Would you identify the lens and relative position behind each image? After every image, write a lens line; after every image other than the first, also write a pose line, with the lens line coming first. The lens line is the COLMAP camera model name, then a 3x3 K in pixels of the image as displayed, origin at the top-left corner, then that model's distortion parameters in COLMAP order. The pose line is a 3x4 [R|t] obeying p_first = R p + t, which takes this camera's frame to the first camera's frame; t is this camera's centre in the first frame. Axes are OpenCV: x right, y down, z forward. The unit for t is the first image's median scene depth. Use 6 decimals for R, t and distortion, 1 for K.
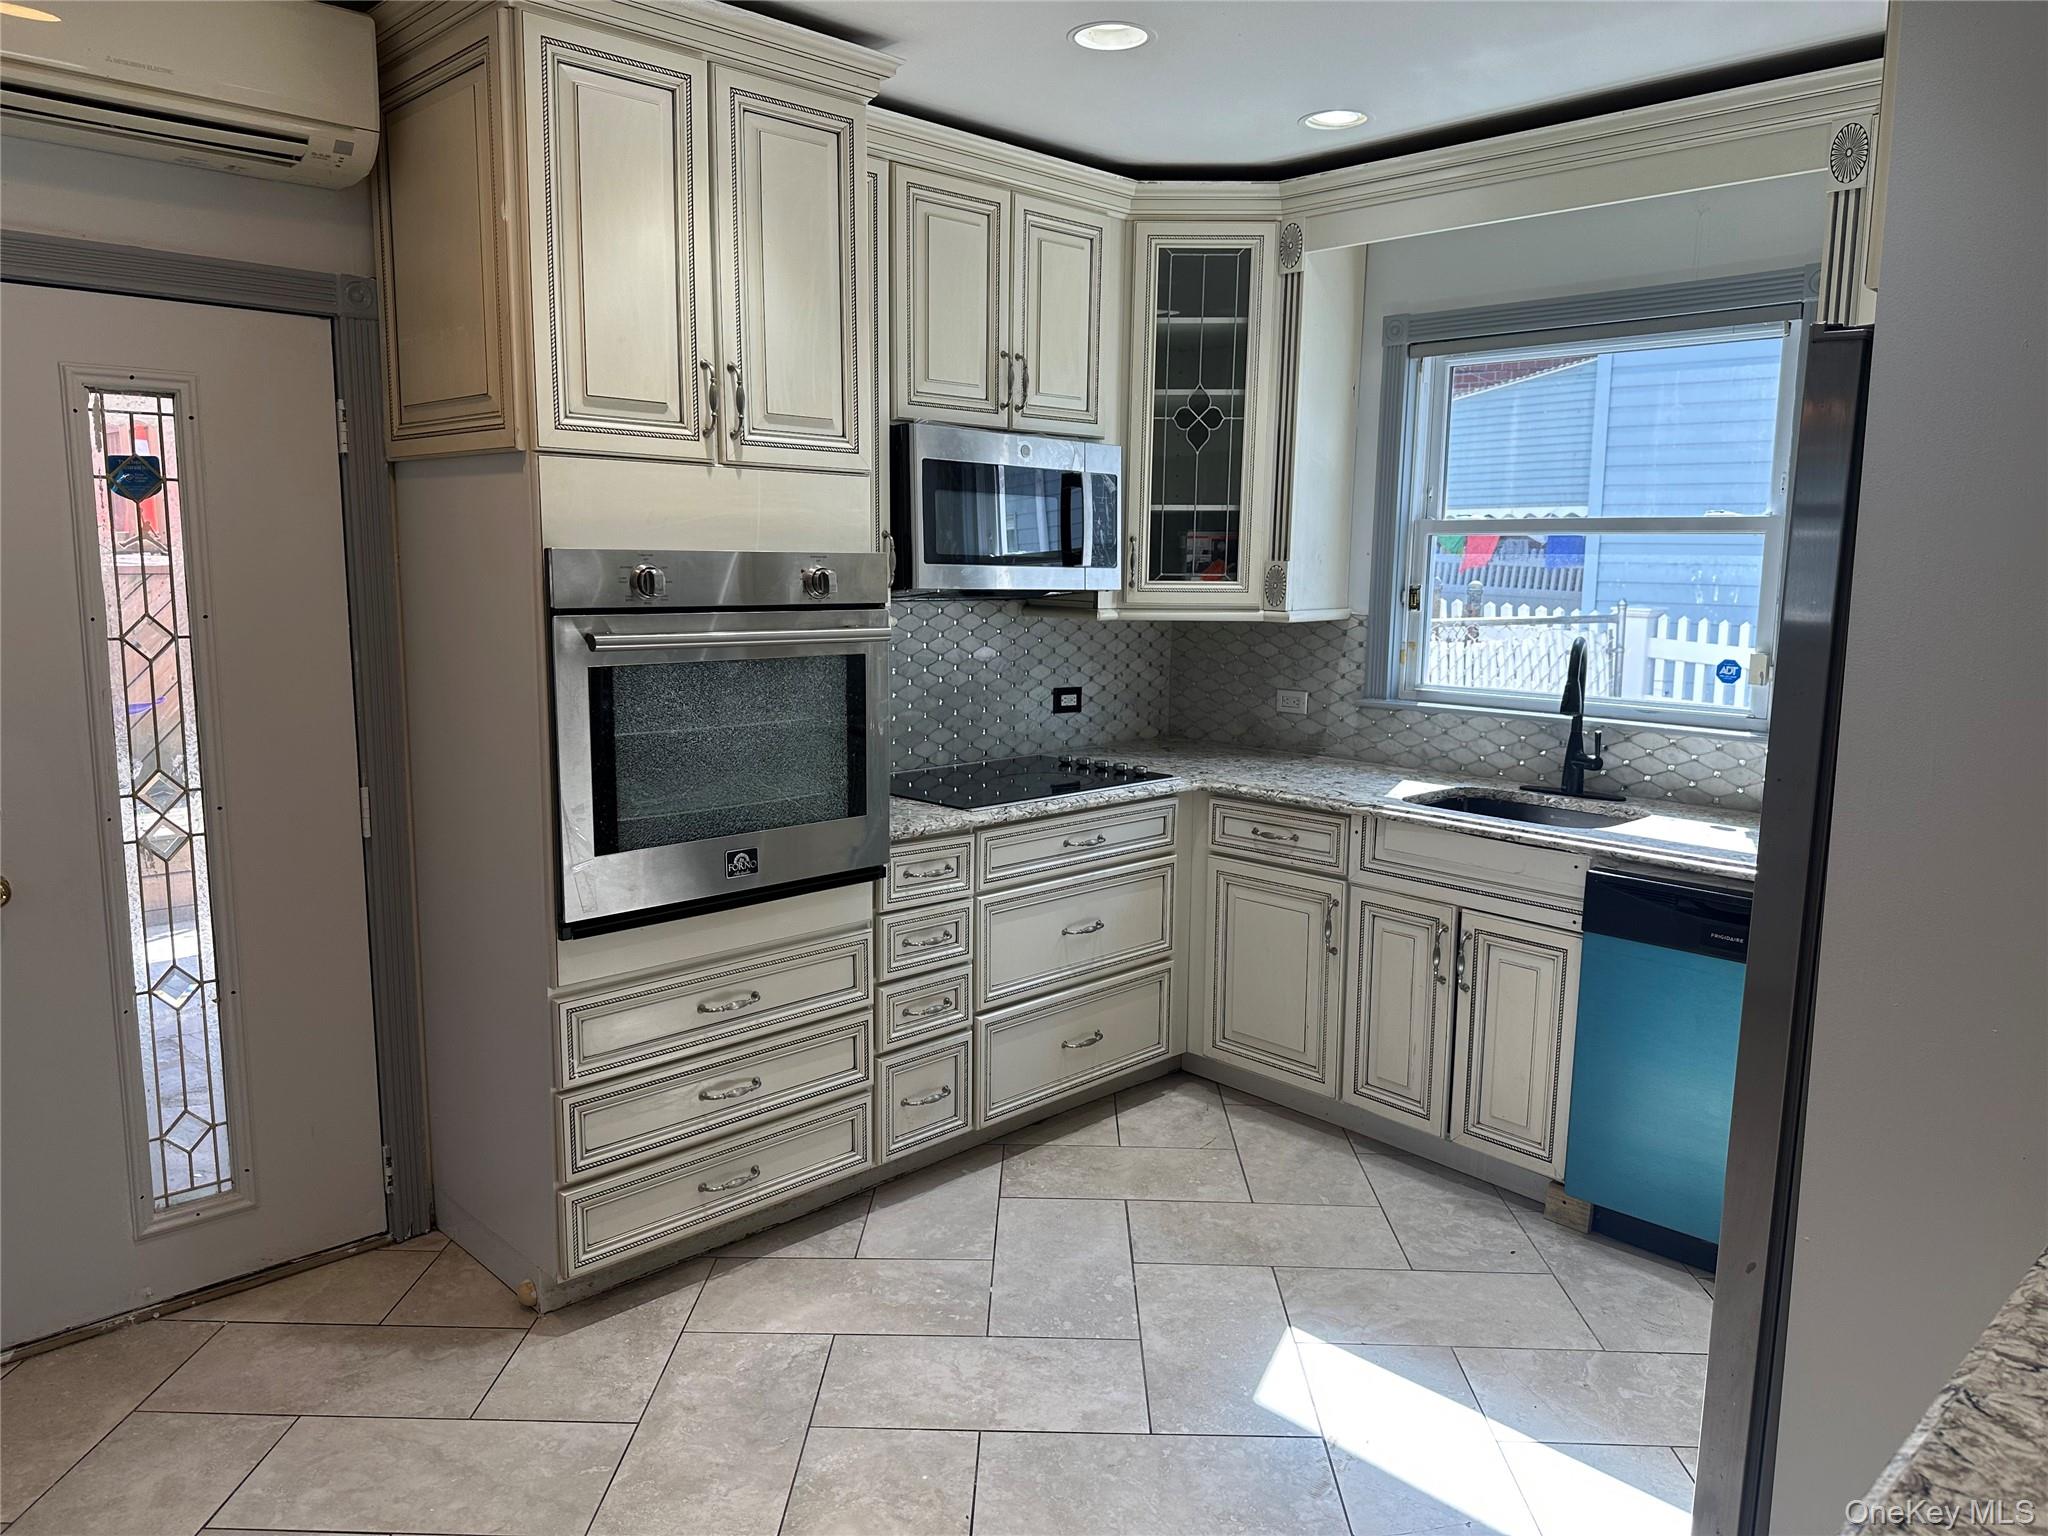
lens RADIAL K [[1448.1, 0, 992.4], [0, 1448.1, 765.4], [0, 0, 1]] dist [0.145703, -0.273094]
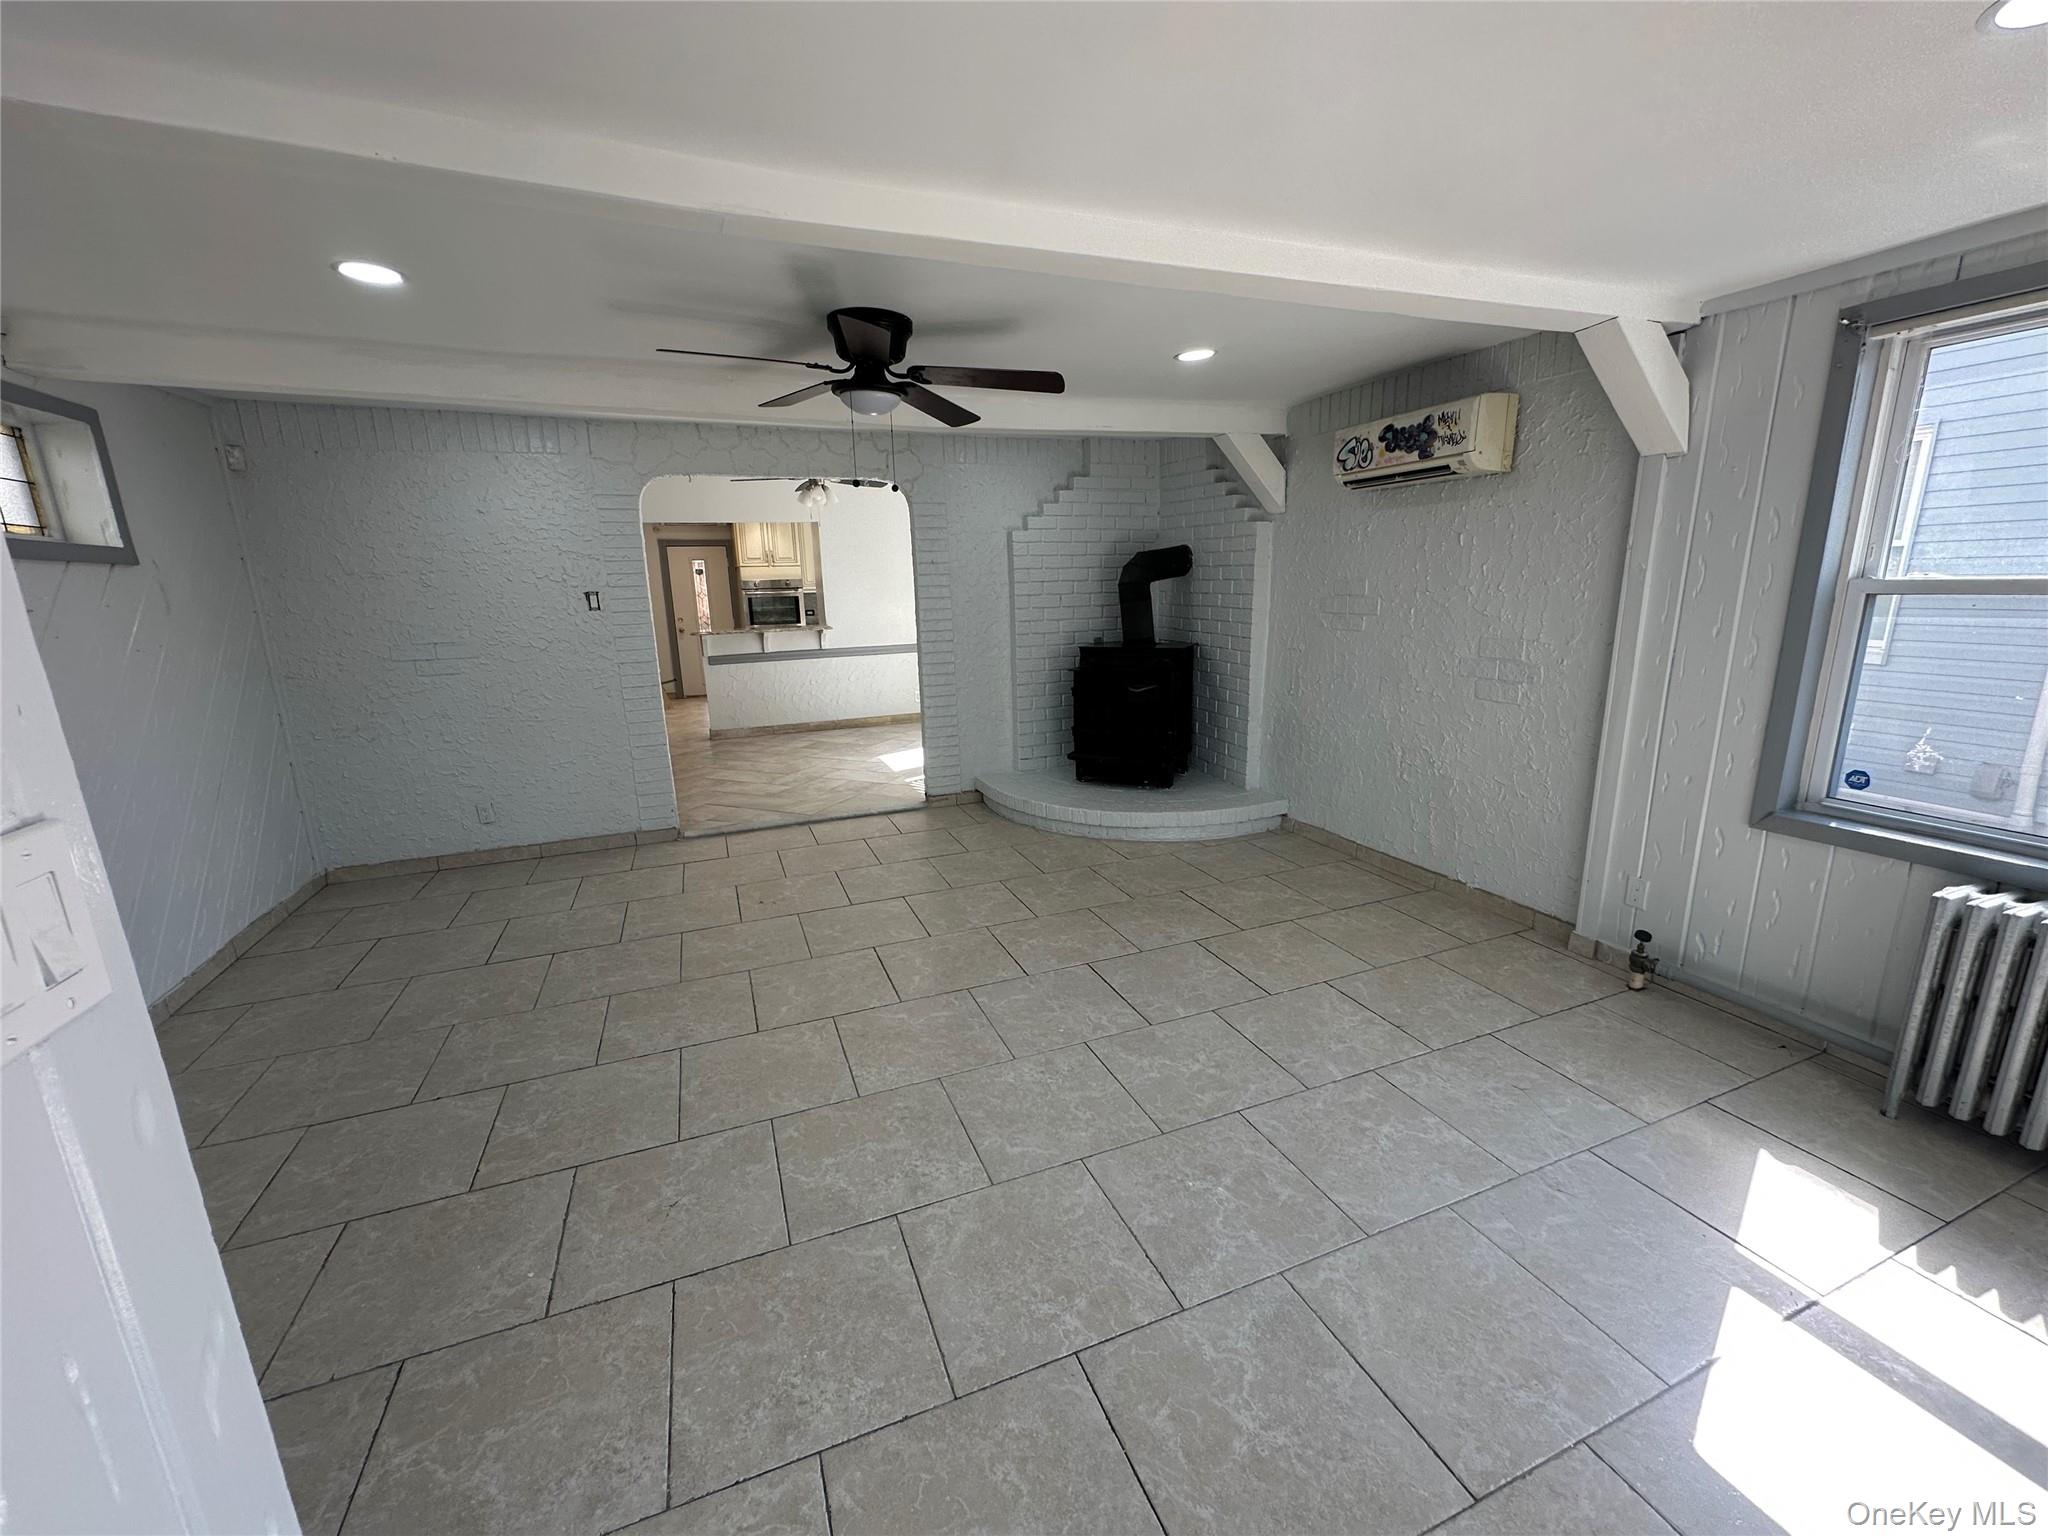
lens RADIAL K [[818.0, 0, 1024.7], [0, 818.0, 765.9], [0, 0, 1]] dist [-0.002434, 0.000635]
pose [[0.924030, 0.056503, -0.378121, 2.045144], [-0.026544, 0.996114, 0.083982, 0.306796], [0.381396, -0.067565, 0.921939, -1.777239]]
